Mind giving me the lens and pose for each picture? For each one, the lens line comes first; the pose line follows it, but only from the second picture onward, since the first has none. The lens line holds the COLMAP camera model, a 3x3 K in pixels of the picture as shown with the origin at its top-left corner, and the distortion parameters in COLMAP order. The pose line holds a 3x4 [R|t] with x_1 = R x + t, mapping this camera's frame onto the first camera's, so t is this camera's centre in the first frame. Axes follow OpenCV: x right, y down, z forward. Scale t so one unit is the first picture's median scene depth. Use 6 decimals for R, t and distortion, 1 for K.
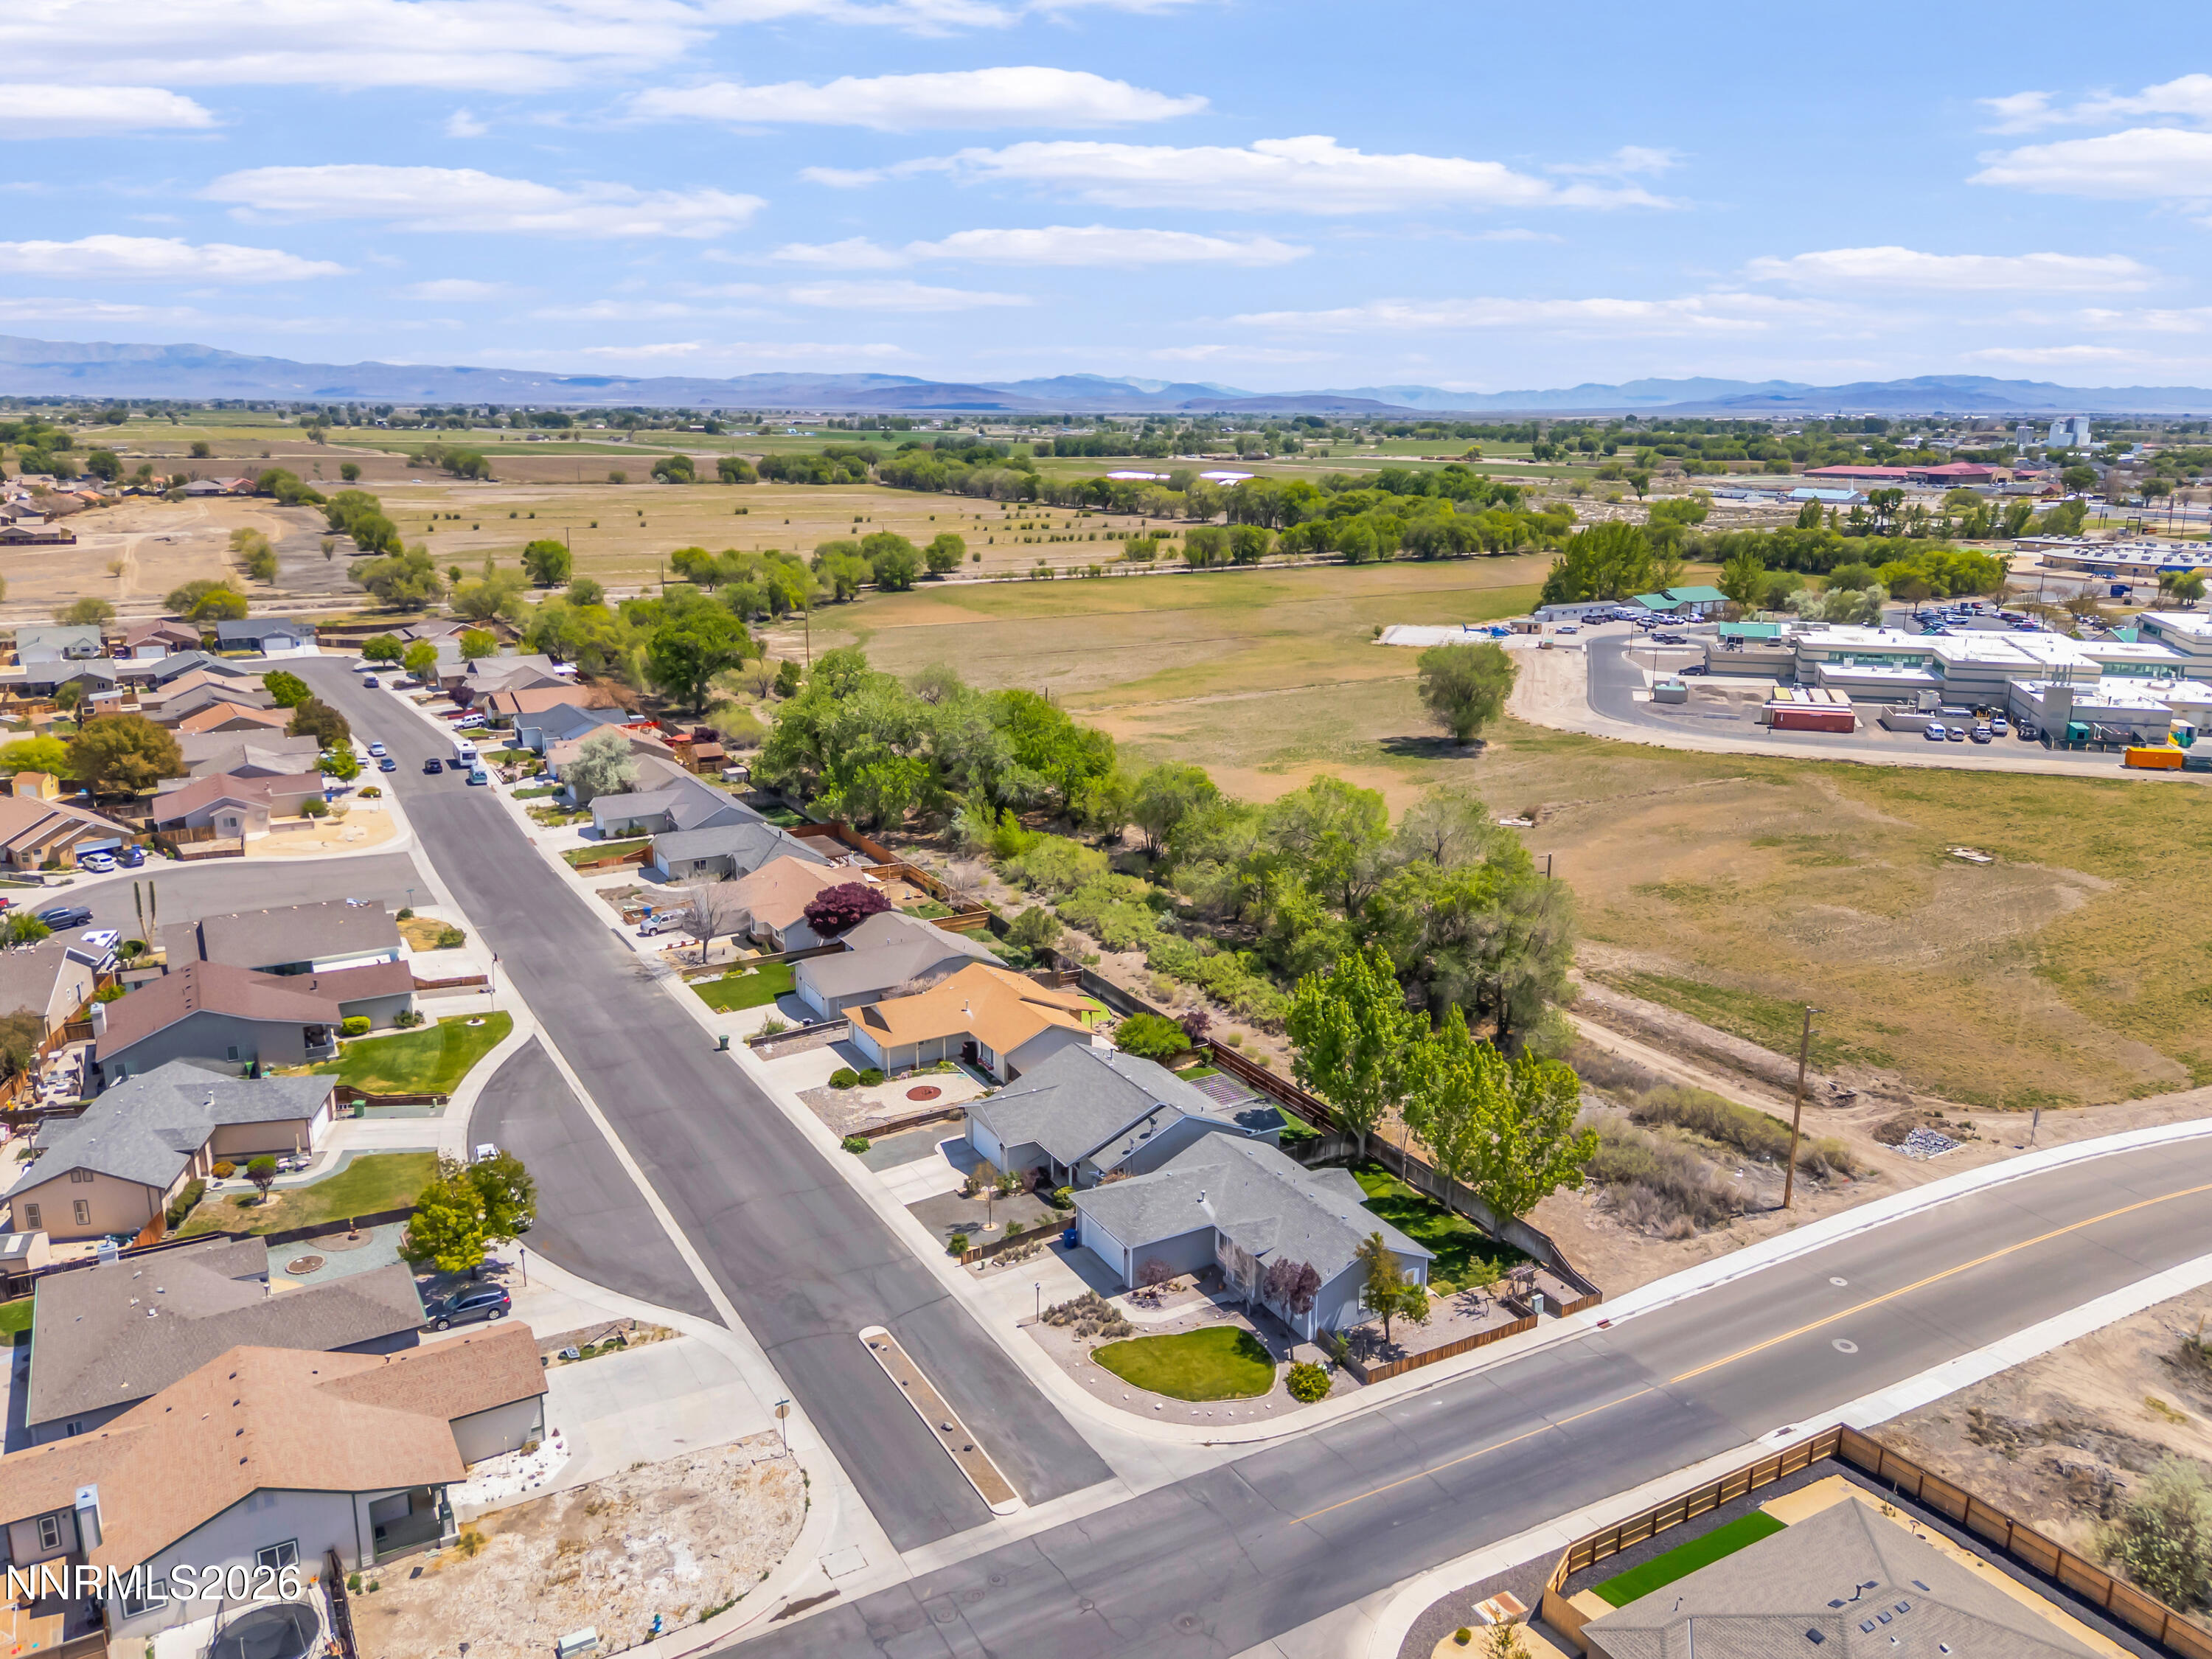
lens RADIAL K [[1641.5, 0, 1112.1], [0, 1641.5, 820.8], [0, 0, 1]] dist [0.078895, -0.075707]
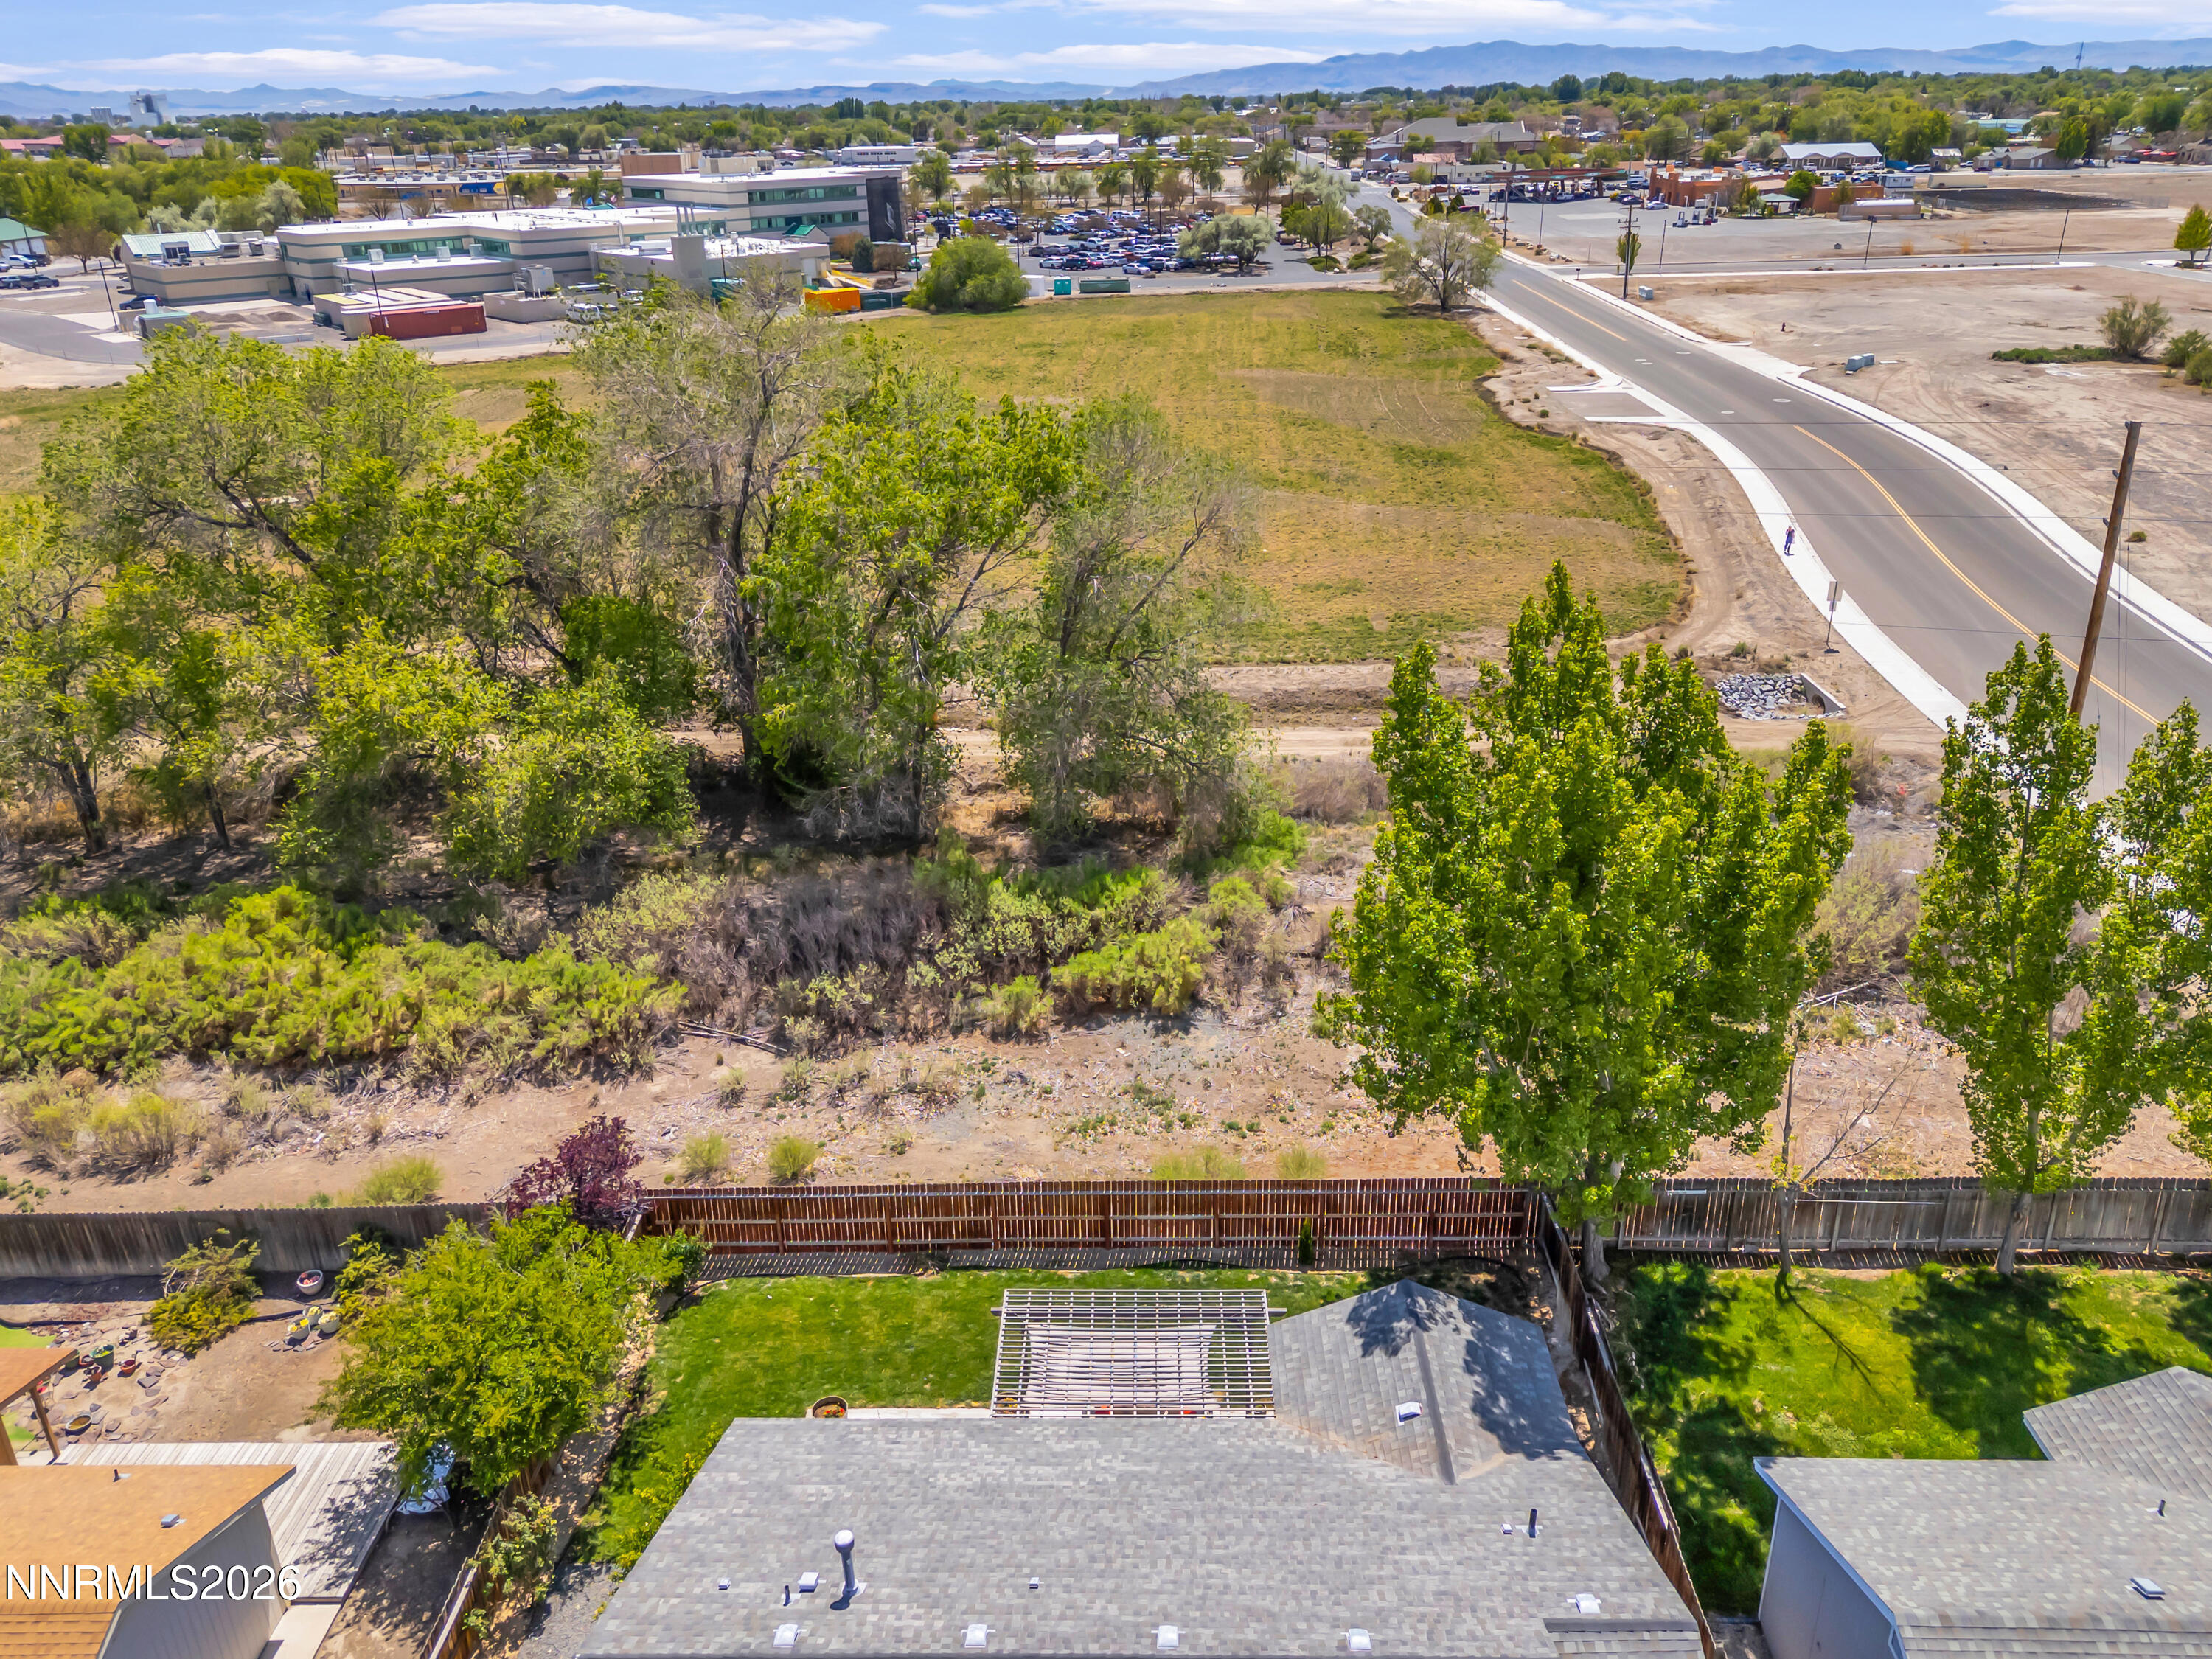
lens RADIAL K [[1641.5, 0, 1112.1], [0, 1641.5, 820.8], [0, 0, 1]] dist [0.078895, -0.075707]
pose [[0.521921, -0.356567, 0.774893, -0.098997], [0.231713, 0.933545, 0.273503, 0.022036], [-0.820919, 0.036806, 0.569857, 0.879694]]
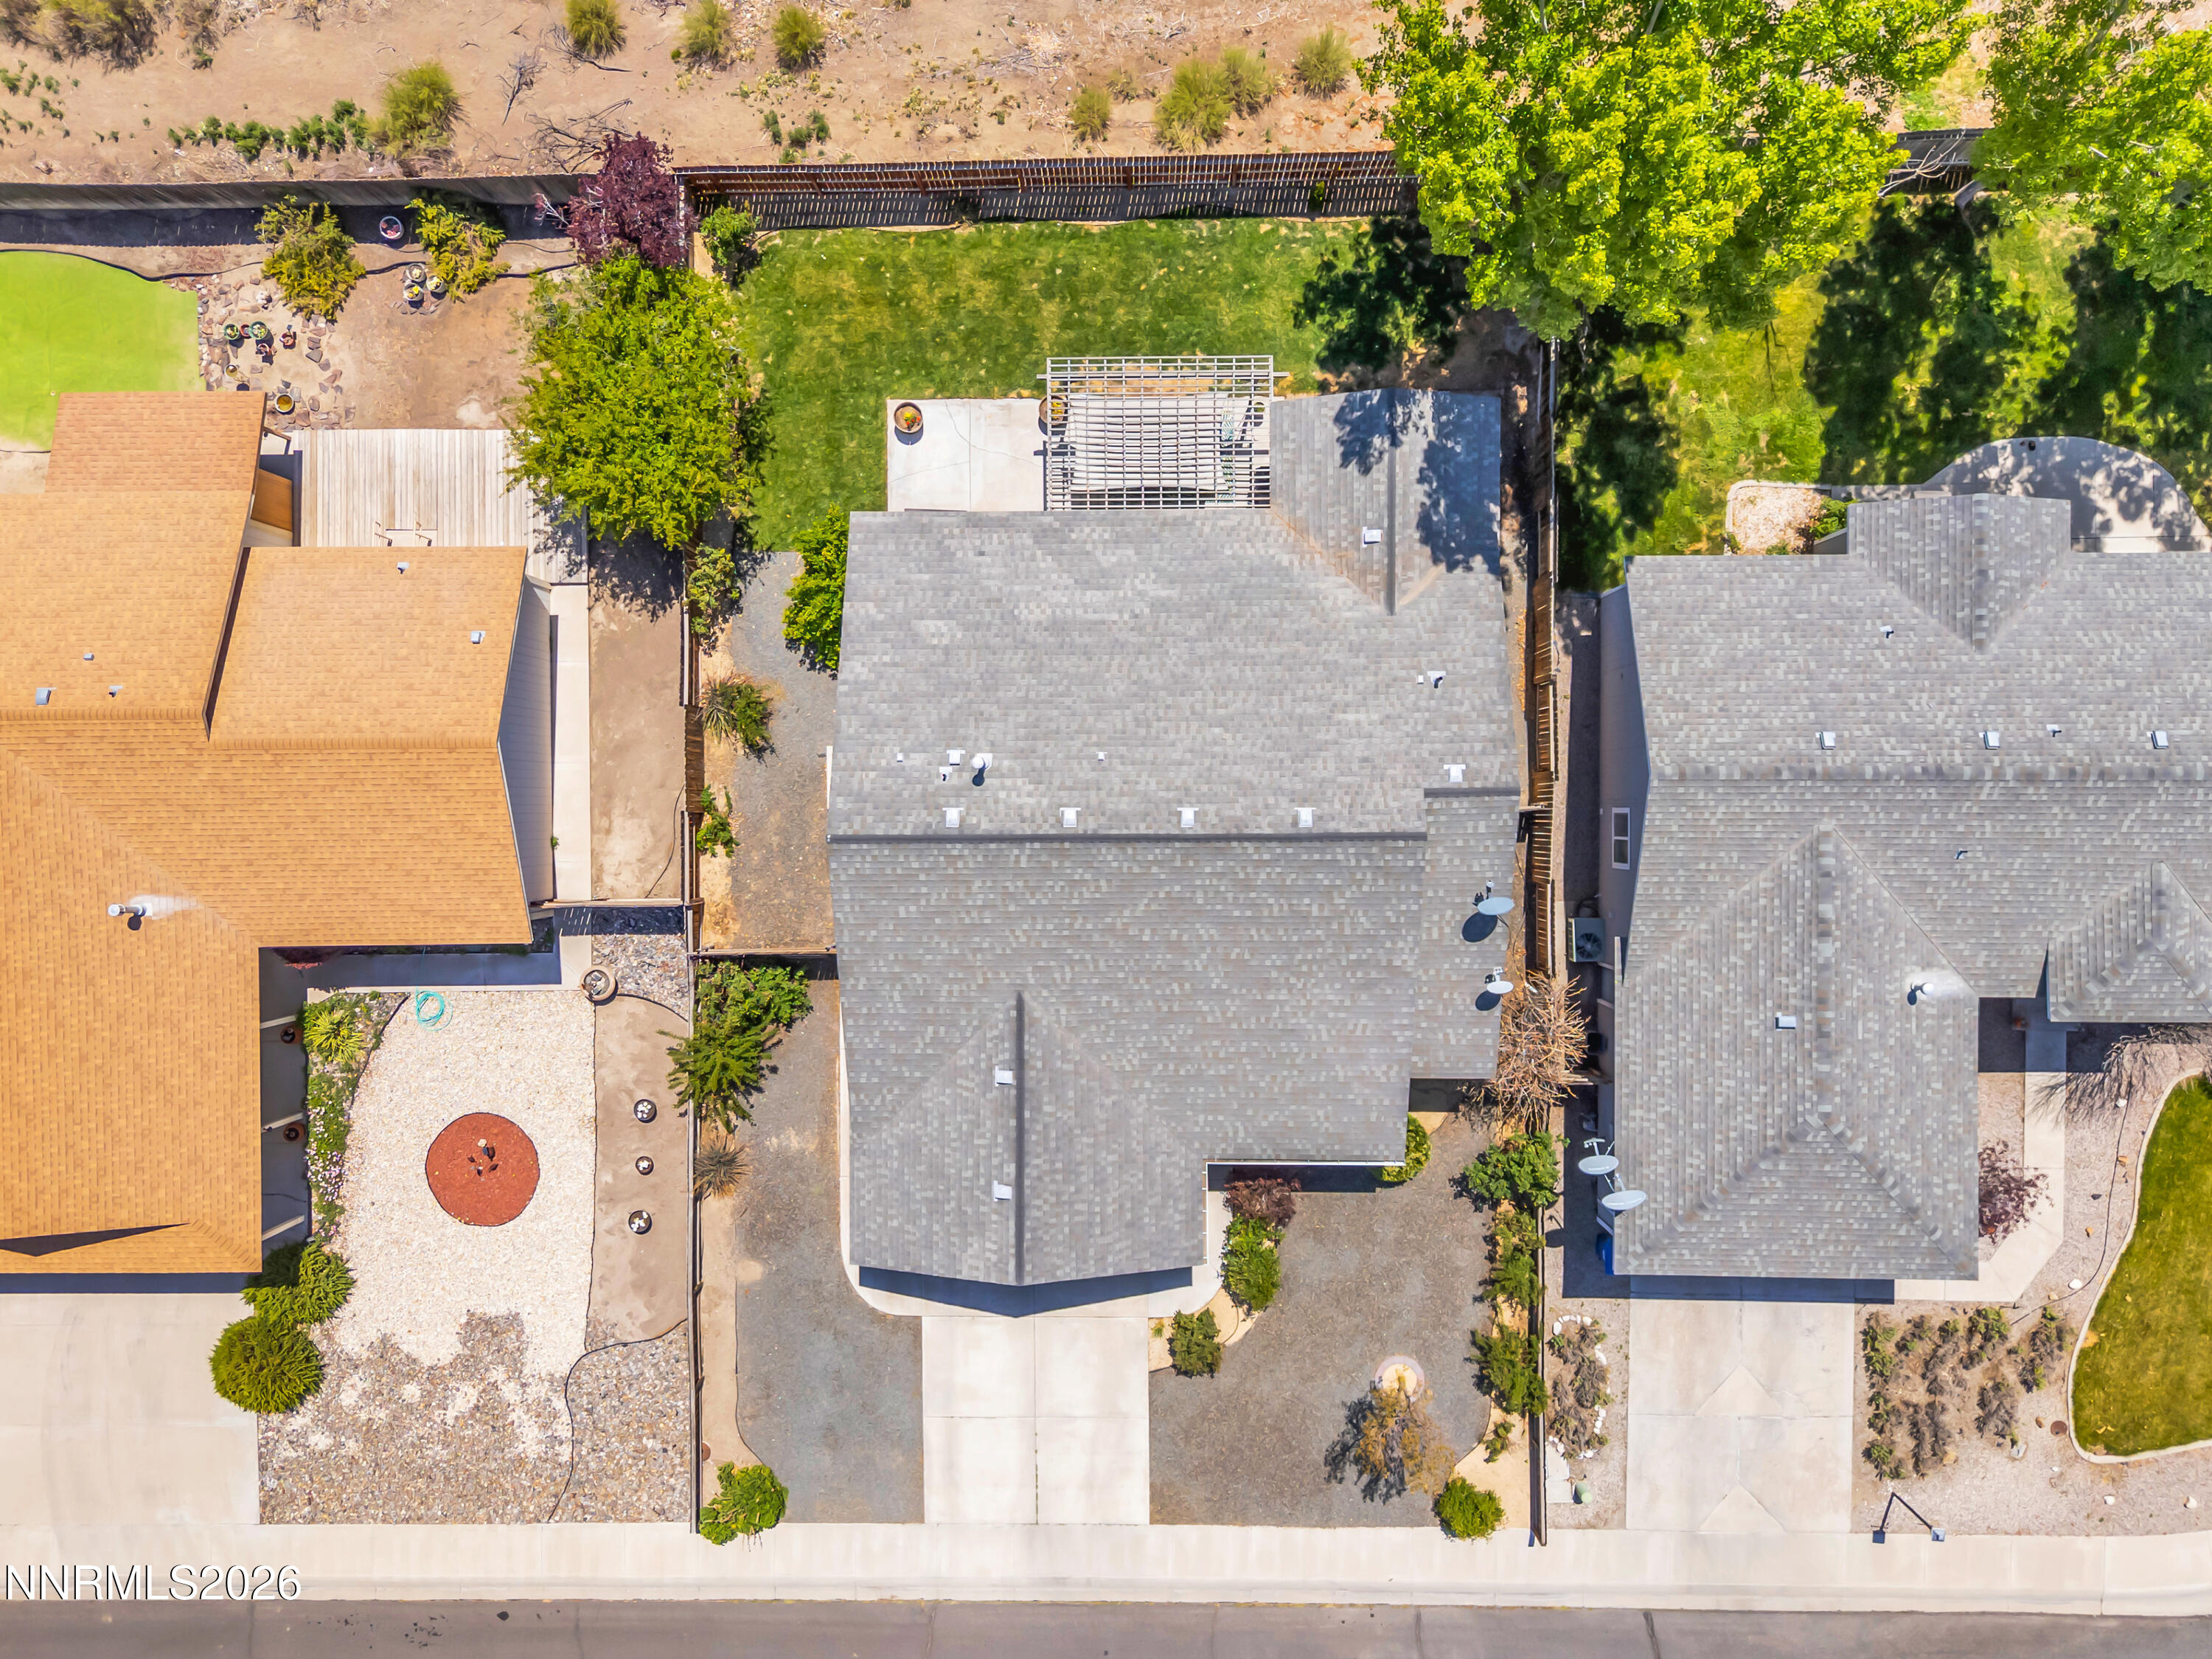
lens RADIAL K [[1641.5, 0, 1112.1], [0, 1641.5, 820.8], [0, 0, 1]] dist [0.078895, -0.075707]
pose [[0.499551, -0.865849, -0.027459, 0.010214], [0.239814, 0.107762, 0.964819, -0.121753], [-0.832429, -0.488561, 0.261476, 0.915406]]
